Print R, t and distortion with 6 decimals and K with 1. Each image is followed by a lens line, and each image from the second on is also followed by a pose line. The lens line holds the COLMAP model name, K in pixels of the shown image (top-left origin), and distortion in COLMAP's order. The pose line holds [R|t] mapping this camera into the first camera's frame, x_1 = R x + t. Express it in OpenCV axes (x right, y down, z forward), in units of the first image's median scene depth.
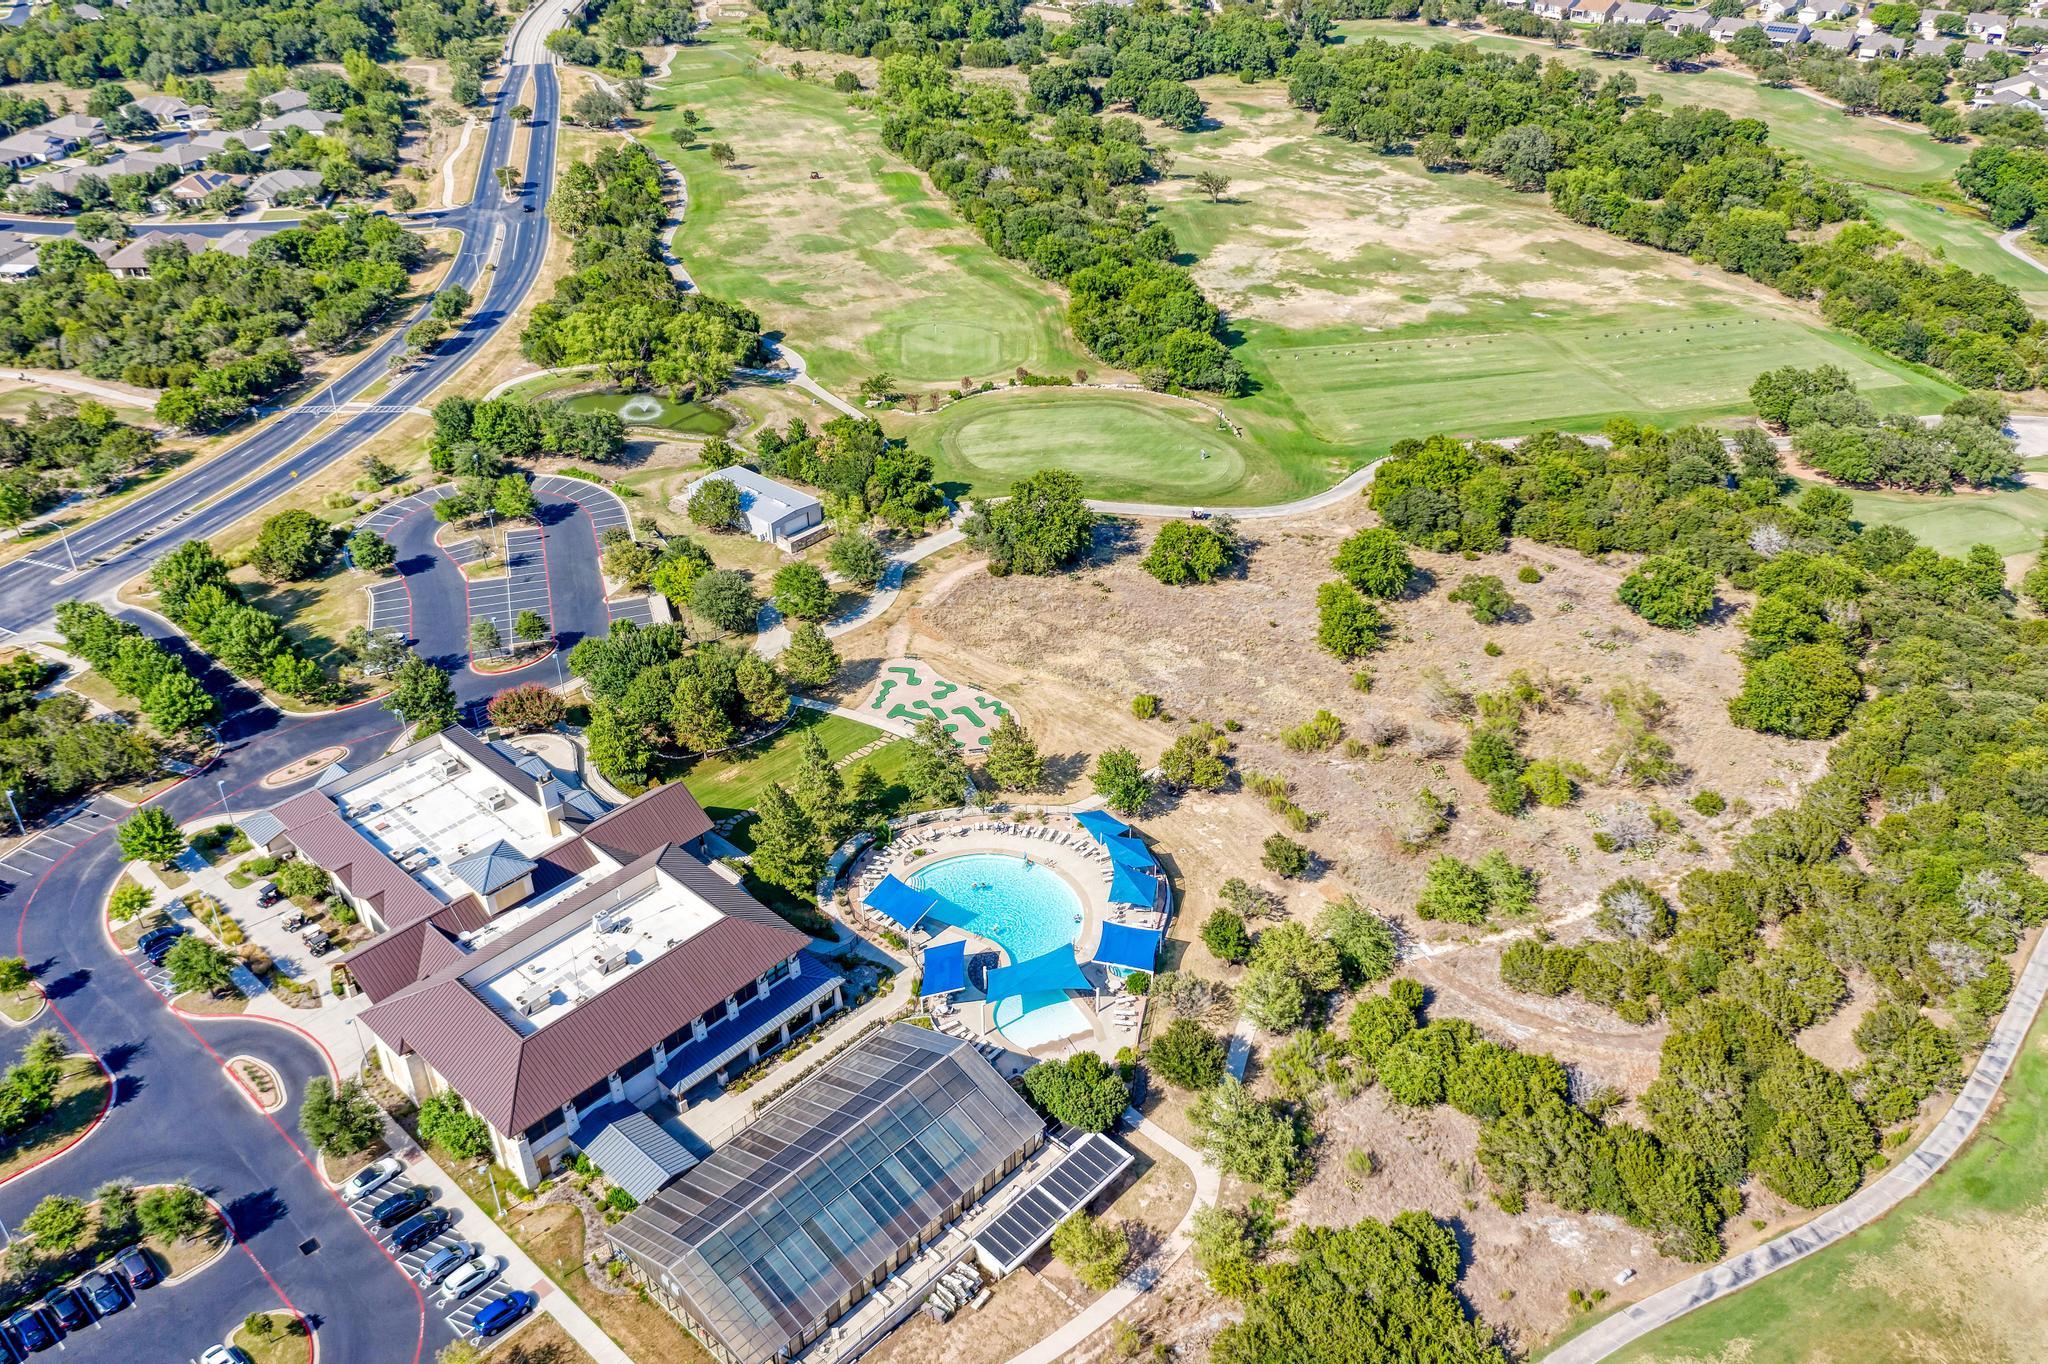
lens RADIAL K [[1670.1, 0, 1023.3], [0, 1670.1, 682.0], [0, 0, 1]] dist [-0.020138, -0.004416]
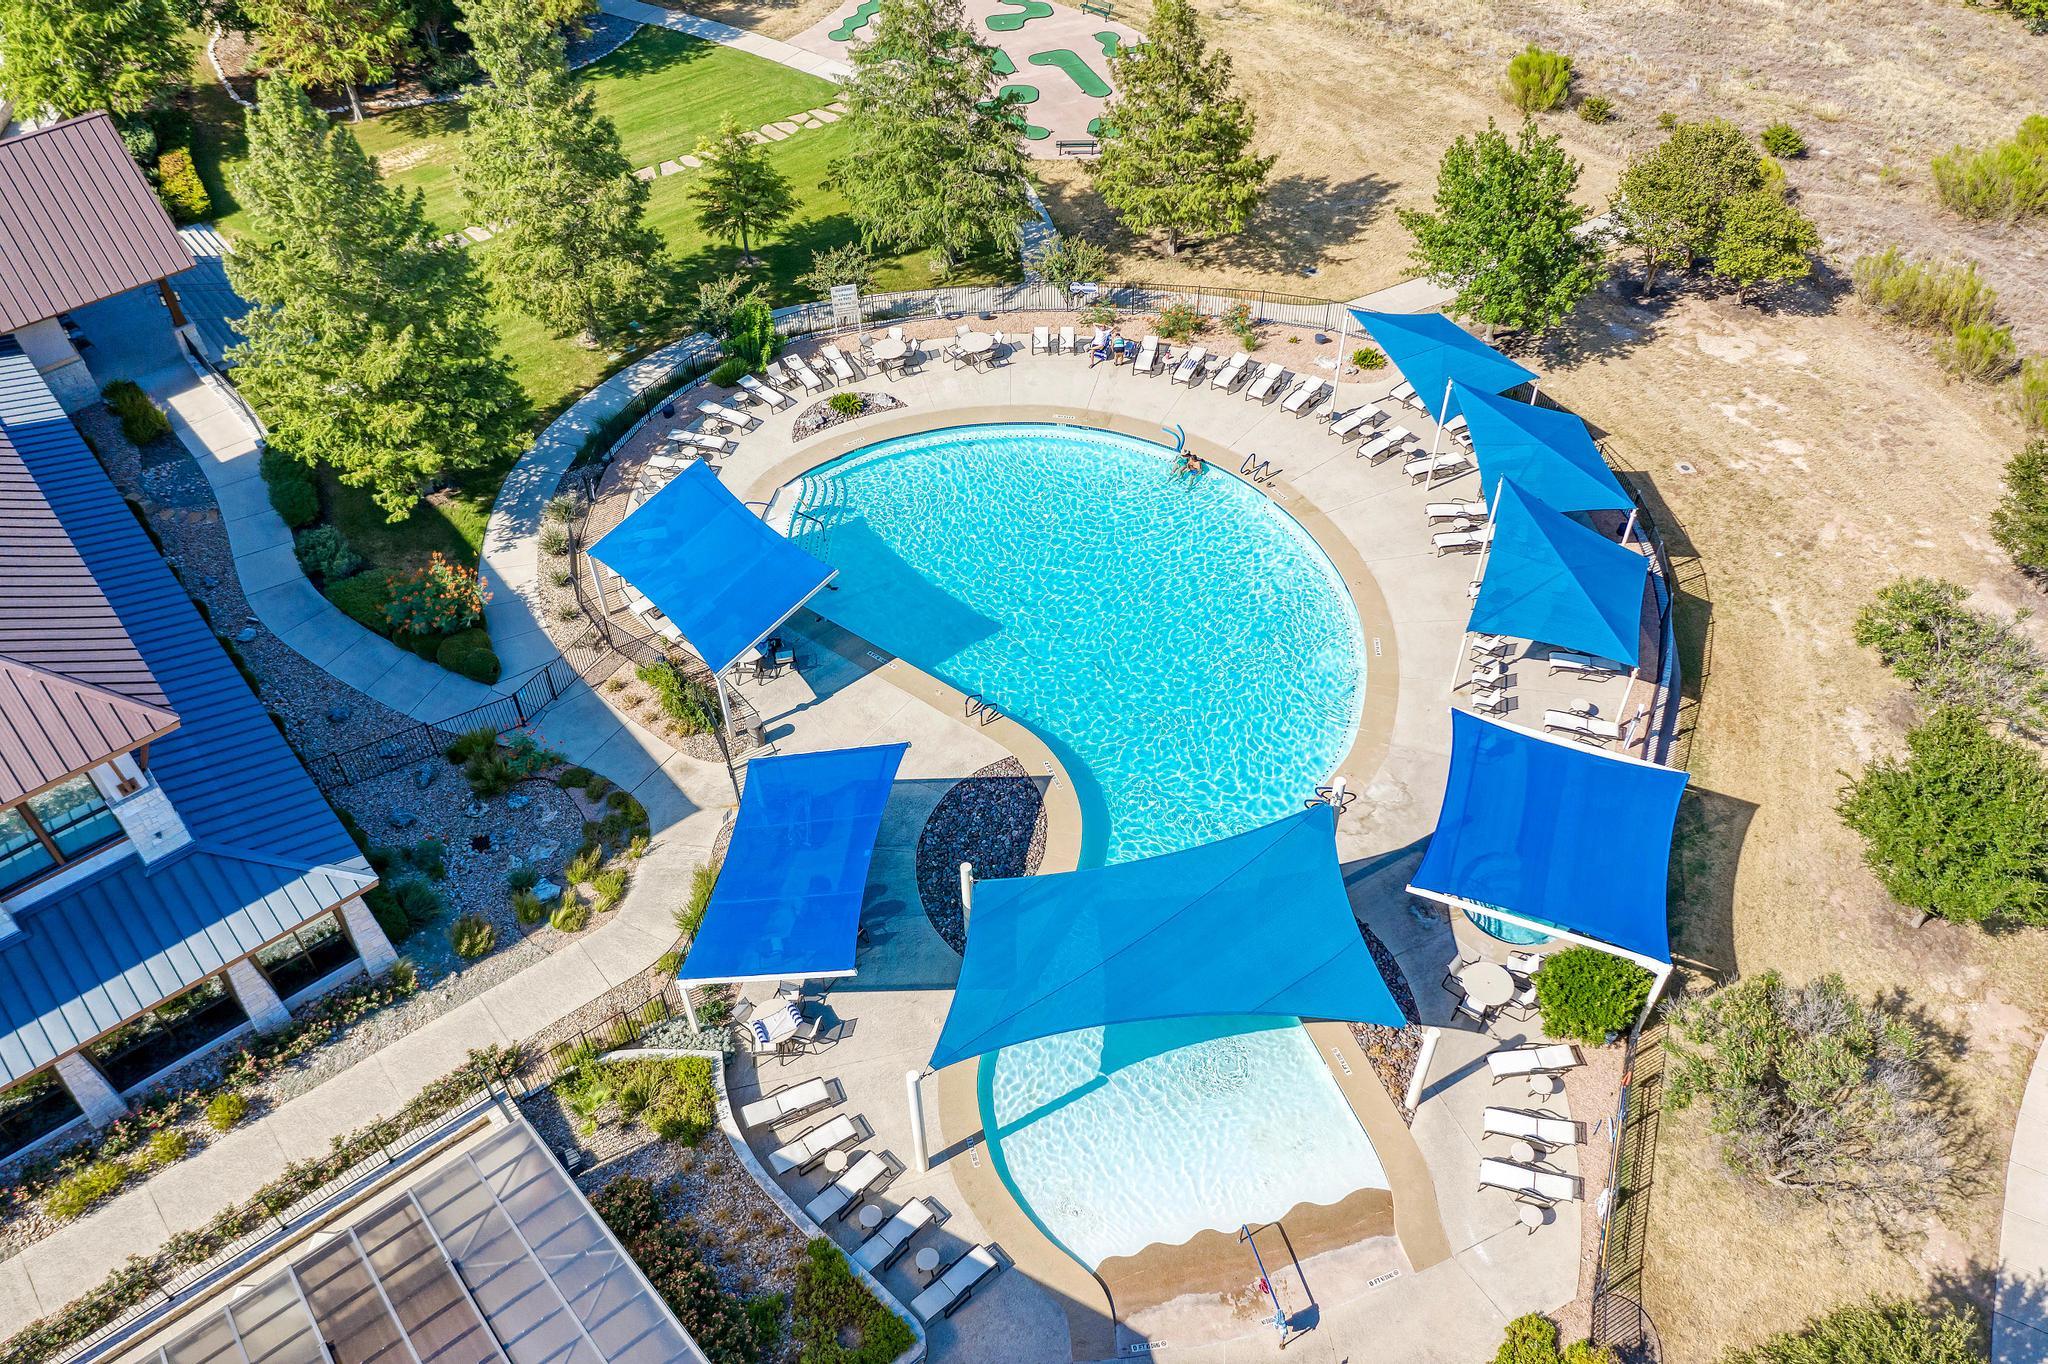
lens RADIAL K [[1670.1, 0, 1019.9], [0, 1670.1, 679.0], [0, 0, 1]] dist [-0.020138, -0.004416]
pose [[0.991225, 0.095723, -0.091157, 0.003993], [-0.072248, 0.969837, 0.232802, 0.077612], [0.110692, -0.224173, 0.968242, 0.692247]]
